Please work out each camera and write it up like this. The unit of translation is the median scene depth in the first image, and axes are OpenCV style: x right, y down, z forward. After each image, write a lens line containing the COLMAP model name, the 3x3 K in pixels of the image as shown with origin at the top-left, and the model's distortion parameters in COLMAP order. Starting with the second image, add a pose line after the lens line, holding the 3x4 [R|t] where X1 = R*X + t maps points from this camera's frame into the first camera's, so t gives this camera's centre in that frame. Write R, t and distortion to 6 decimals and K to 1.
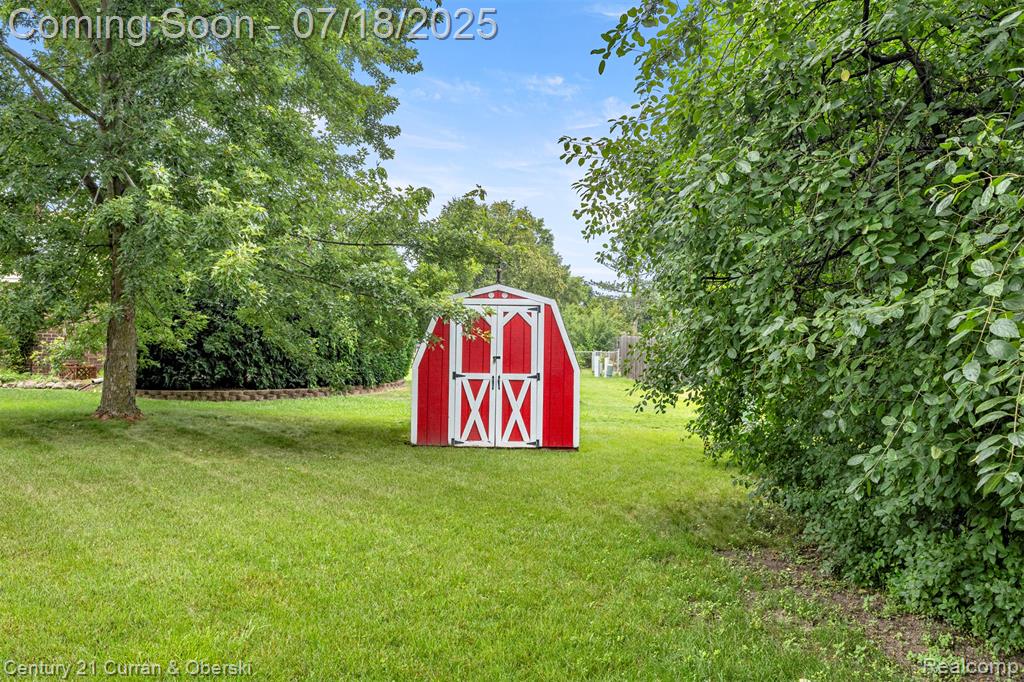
lens RADIAL K [[833.9, 0, 512.3], [0, 833.9, 351.0], [0, 0, 1]] dist [0.006031, -0.002740]
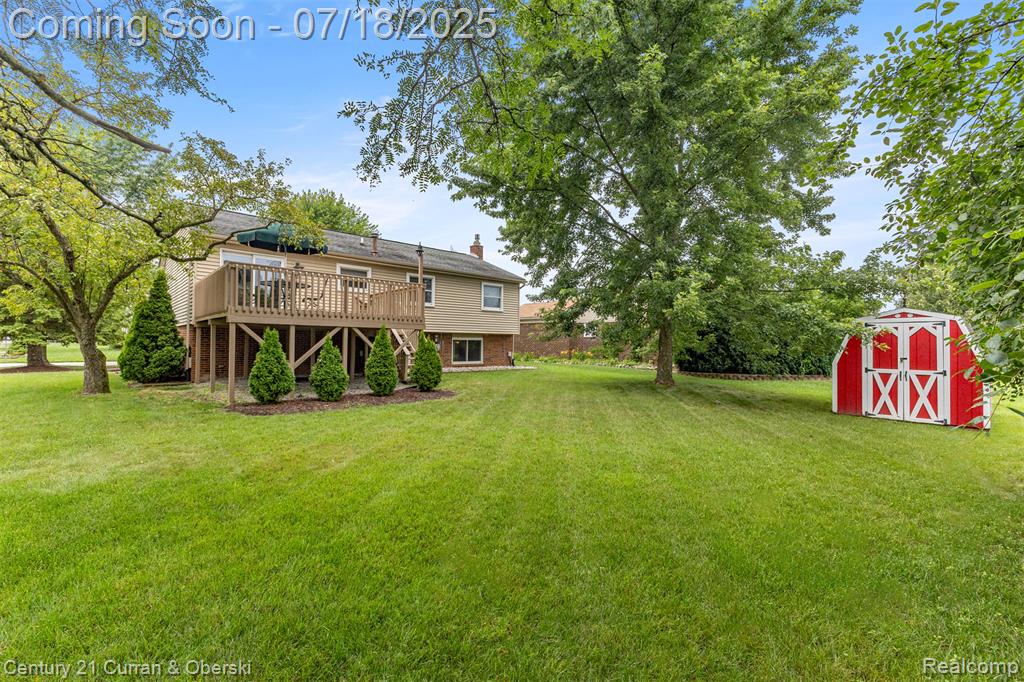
lens RADIAL K [[450.8, 0, 511.5], [0, 450.8, 338.0], [0, 0, 1]] dist [0.000009, -0.000008]
pose [[0.635646, -0.018237, -0.771765, 0.152391], [-0.005915, 0.999577, -0.028492, -0.001609], [0.771958, 0.022676, 0.635269, -0.024771]]
